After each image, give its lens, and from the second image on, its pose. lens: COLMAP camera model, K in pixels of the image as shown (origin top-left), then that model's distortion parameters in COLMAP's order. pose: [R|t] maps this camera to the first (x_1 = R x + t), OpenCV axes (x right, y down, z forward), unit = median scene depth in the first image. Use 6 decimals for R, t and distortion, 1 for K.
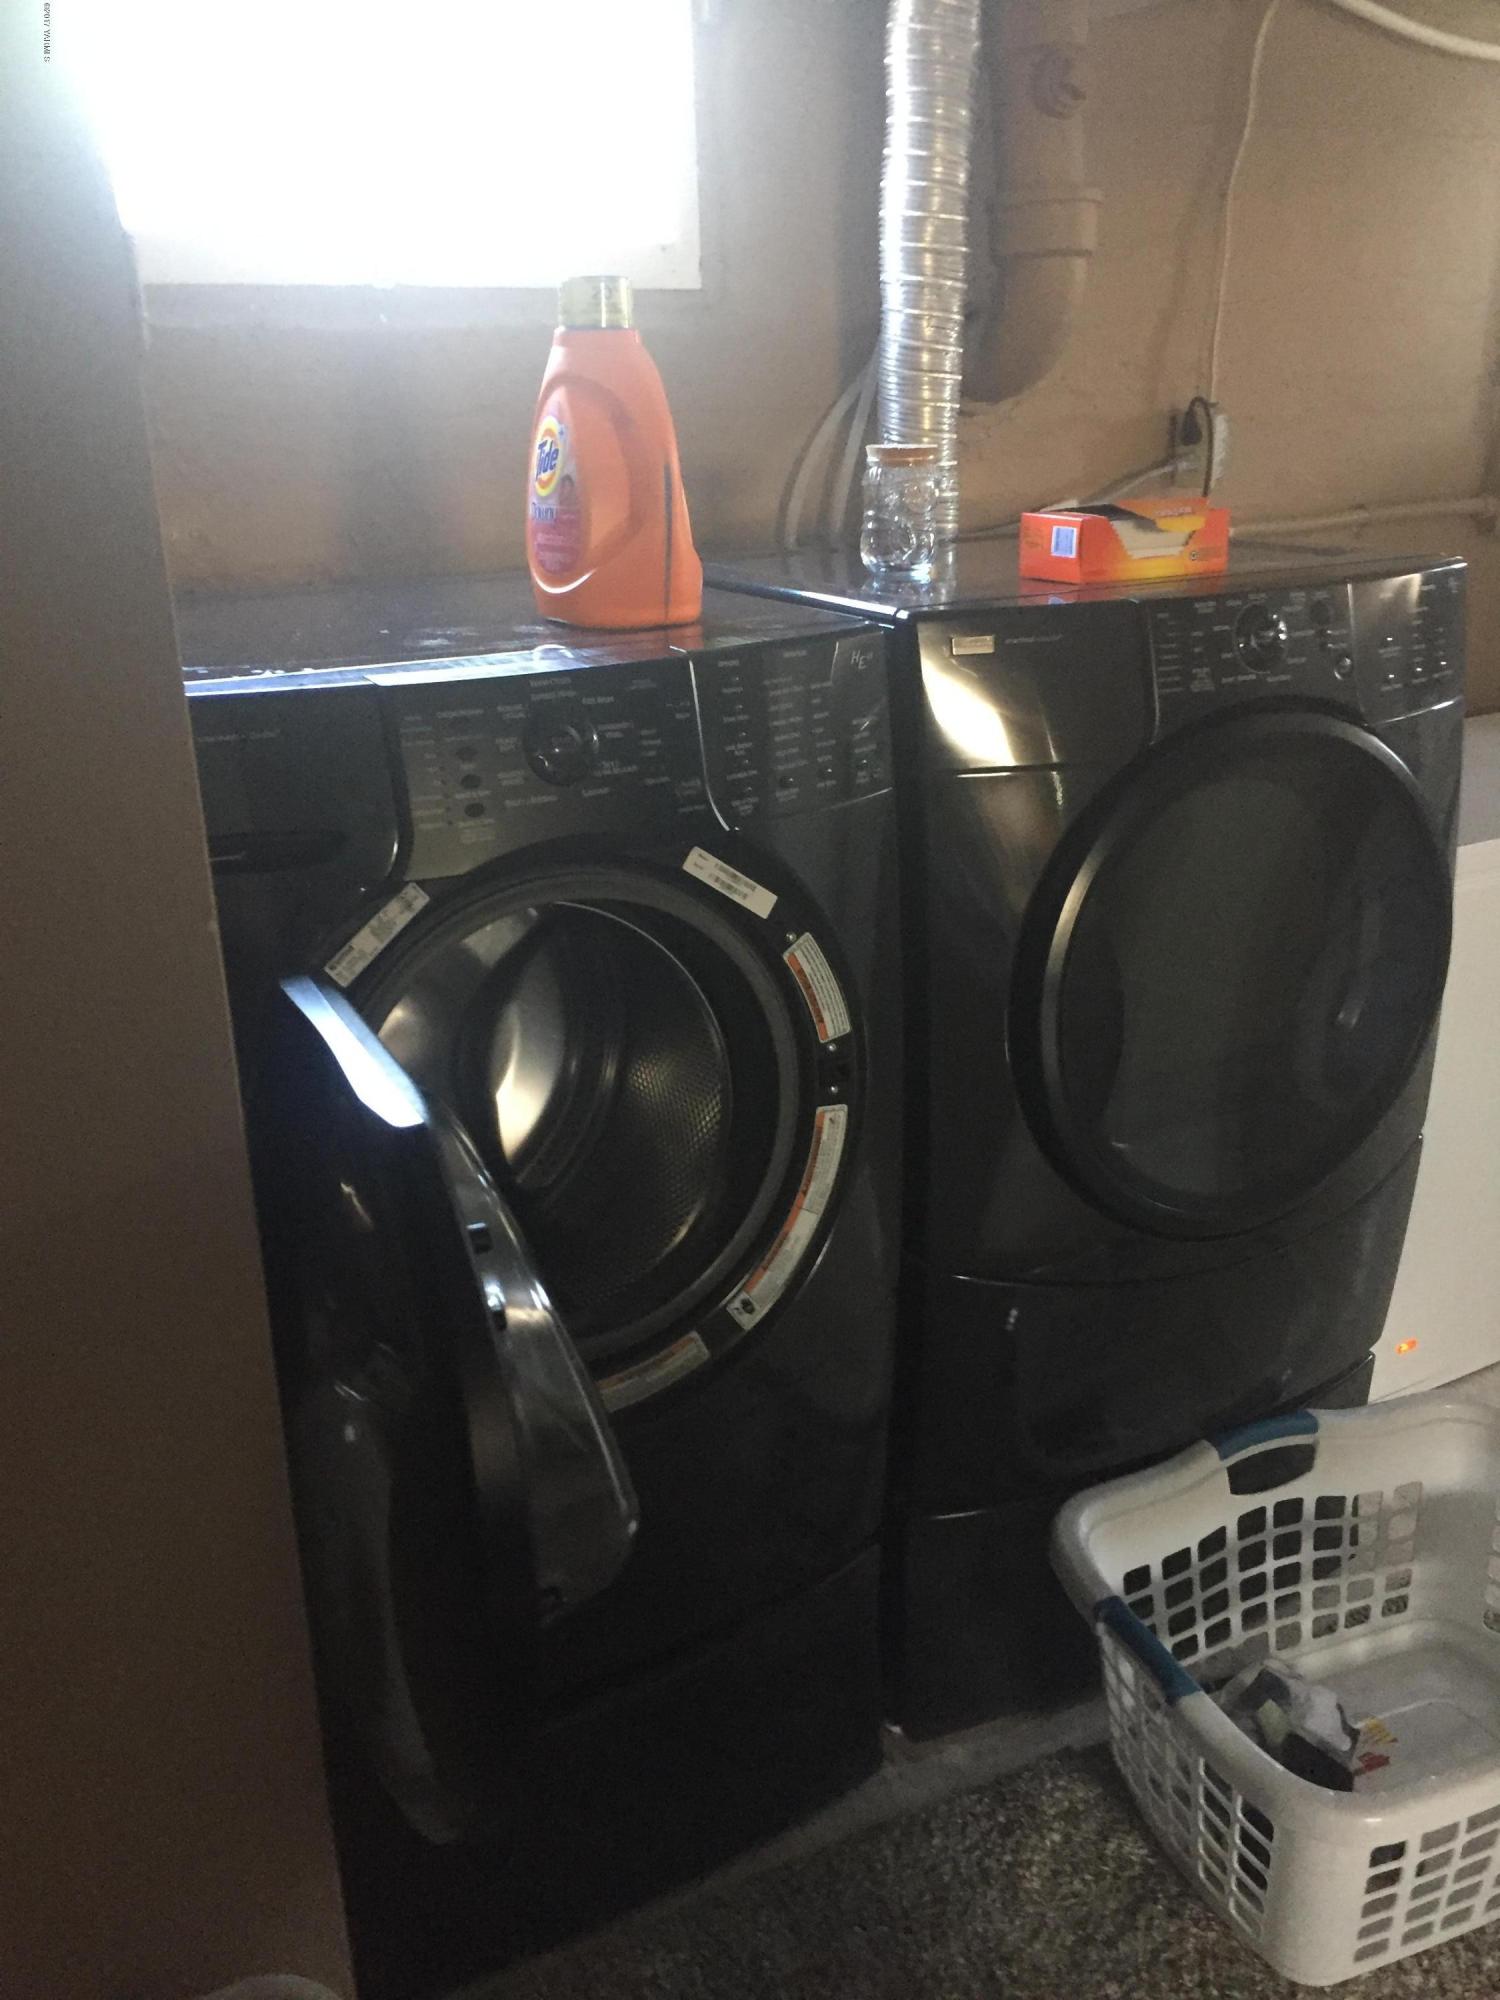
lens RADIAL K [[1697.0, 0, 753.0], [0, 1697.0, 994.2], [0, 0, 1]] dist [0.076426, -0.094275]
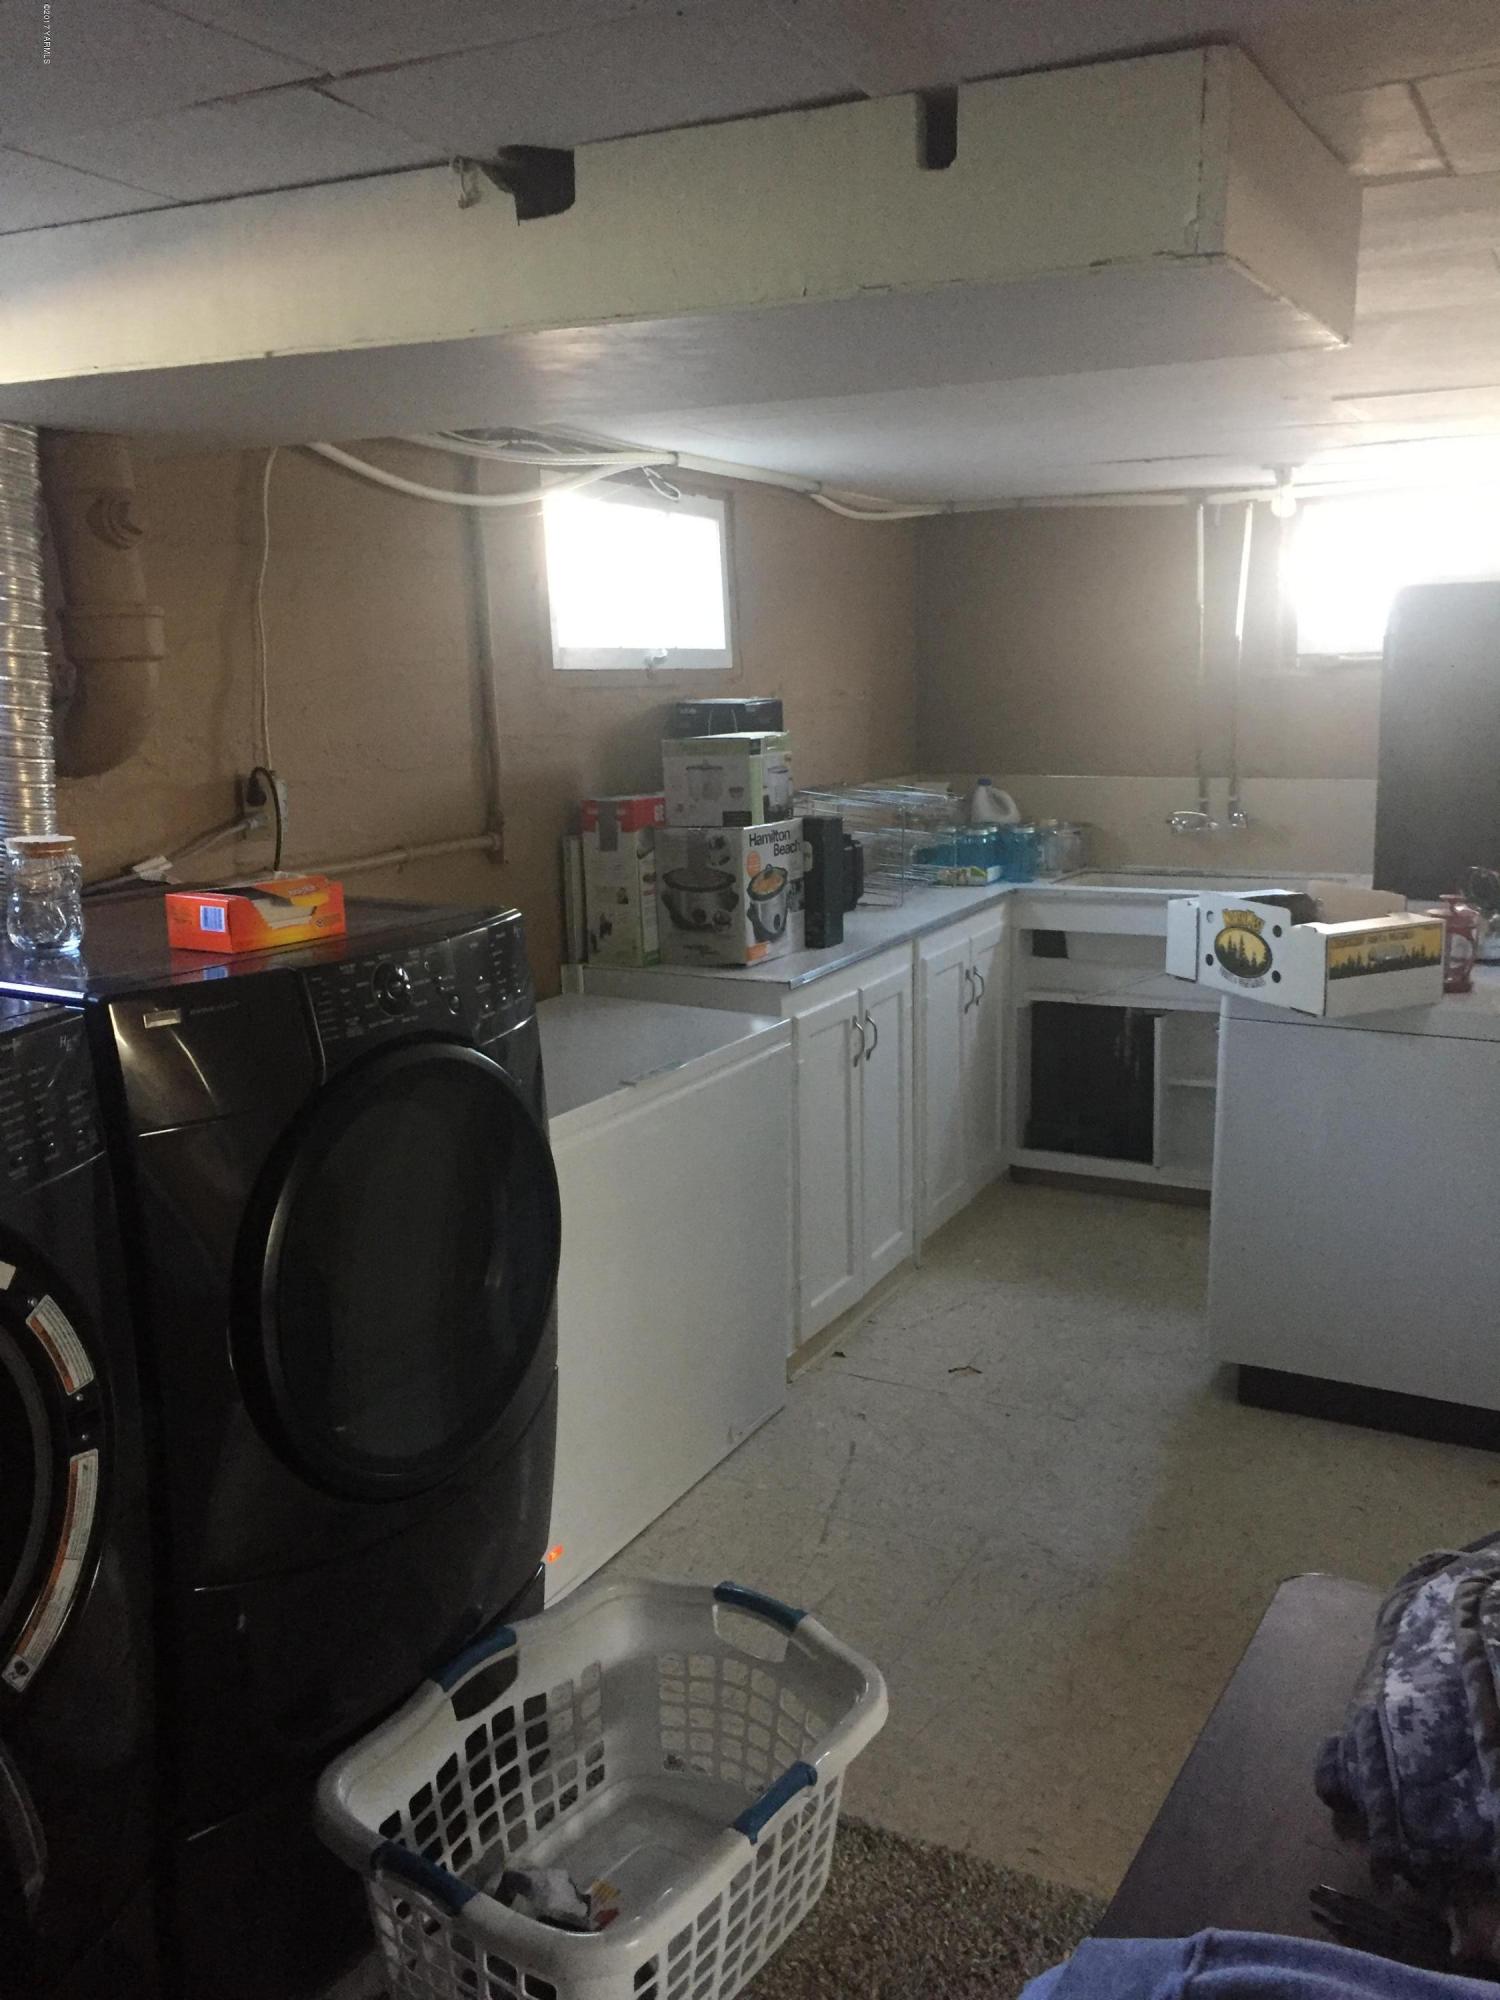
lens RADIAL K [[1697.0, 0, 740.1], [0, 1697.0, 1001.1], [0, 0, 1]] dist [0.076426, -0.094275]
pose [[0.843886, -0.091108, 0.528730, -0.117033], [0.173176, 0.978984, -0.107706, -0.018980], [-0.507806, 0.182455, 0.841929, -0.133734]]
